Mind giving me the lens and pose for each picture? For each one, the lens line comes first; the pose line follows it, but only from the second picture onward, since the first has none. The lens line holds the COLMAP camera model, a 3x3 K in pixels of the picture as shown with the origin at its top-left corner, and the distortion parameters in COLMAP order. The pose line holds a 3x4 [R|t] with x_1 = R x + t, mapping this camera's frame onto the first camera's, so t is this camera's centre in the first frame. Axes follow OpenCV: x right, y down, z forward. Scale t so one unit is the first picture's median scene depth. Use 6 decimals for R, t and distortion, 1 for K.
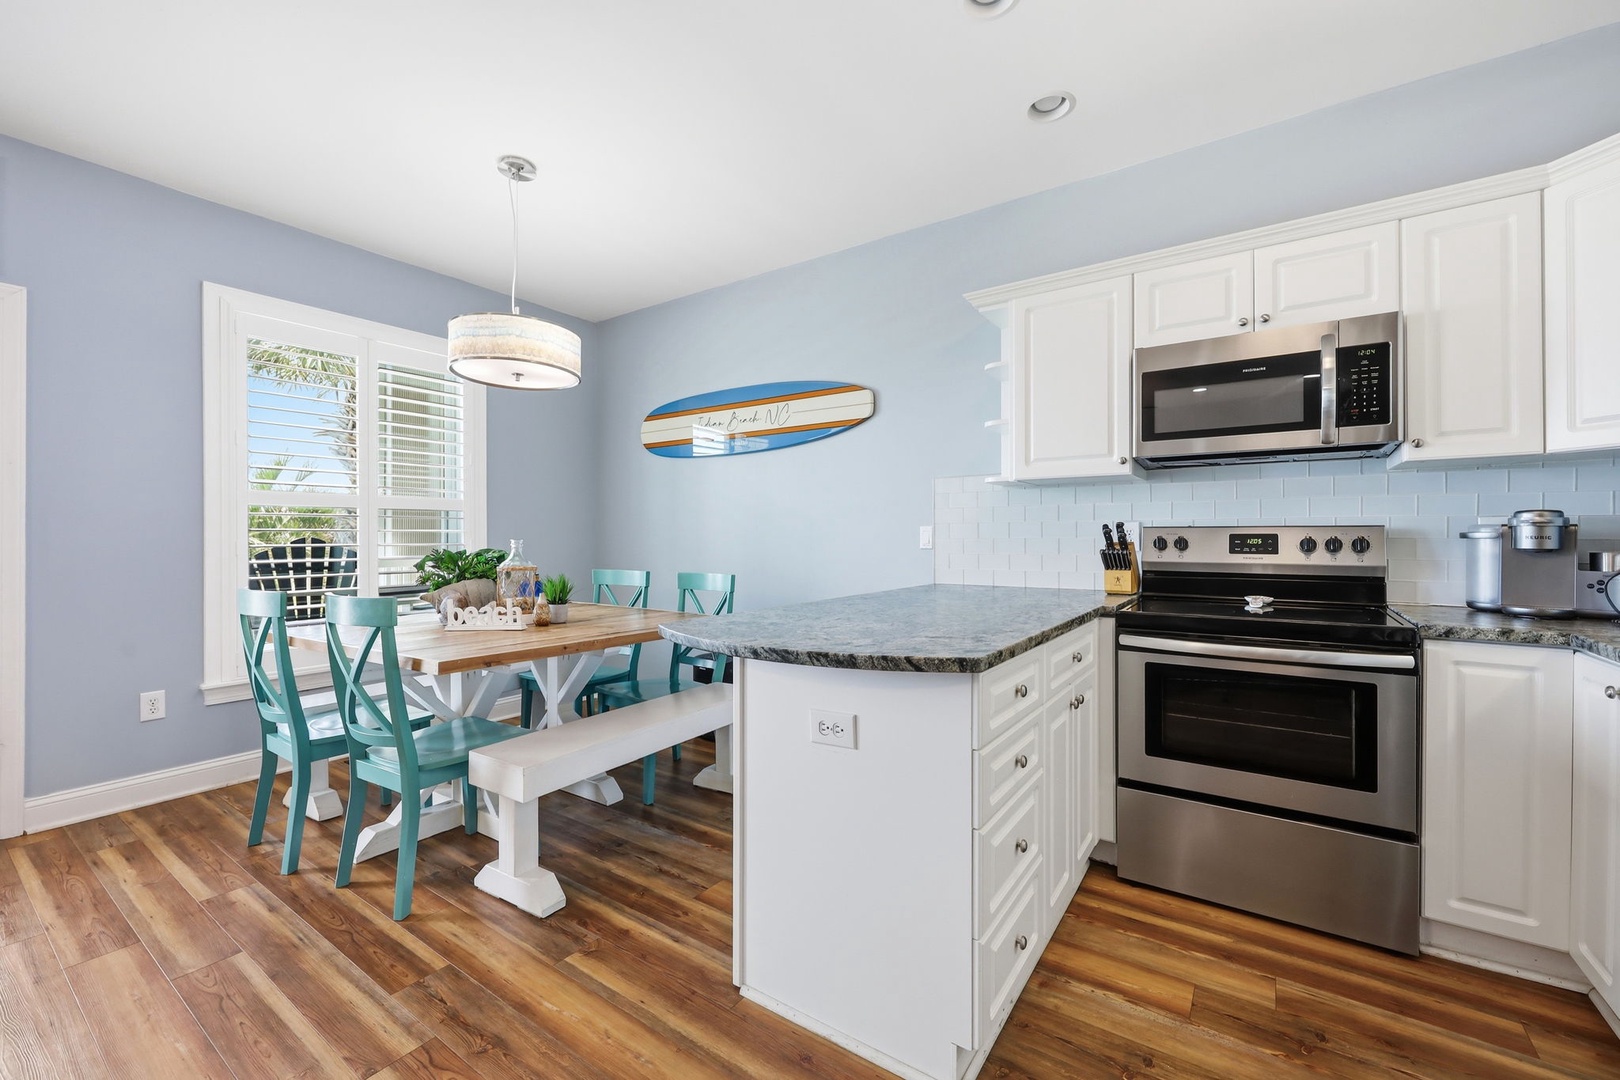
lens RADIAL K [[661.5, 0, 817.1], [0, 661.5, 536.7], [0, 0, 1]] dist [0.001920, -0.000091]
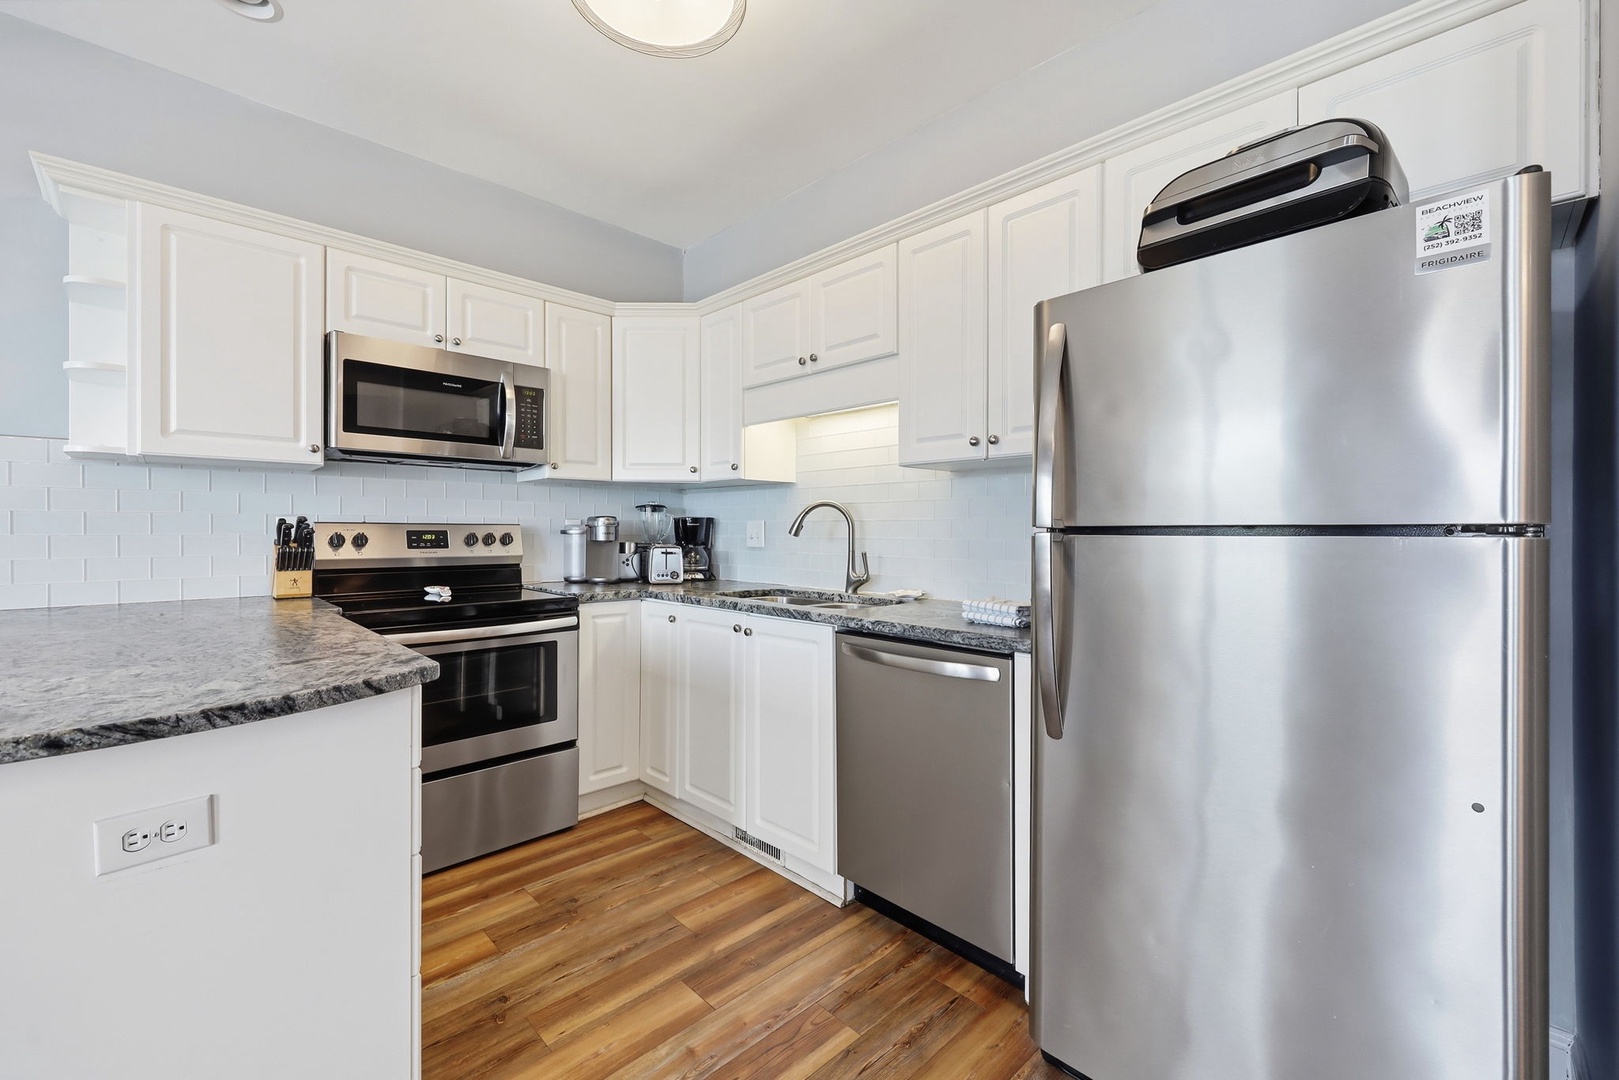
lens RADIAL K [[661.1, 0, 821.0], [0, 661.1, 534.6], [0, 0, 1]] dist [0.001920, -0.000091]
pose [[0.190347, -0.003048, 0.981712, -0.360796], [-0.000993, 0.999994, 0.003298, -0.001711], [-0.981716, -0.001603, 0.190343, 0.184512]]
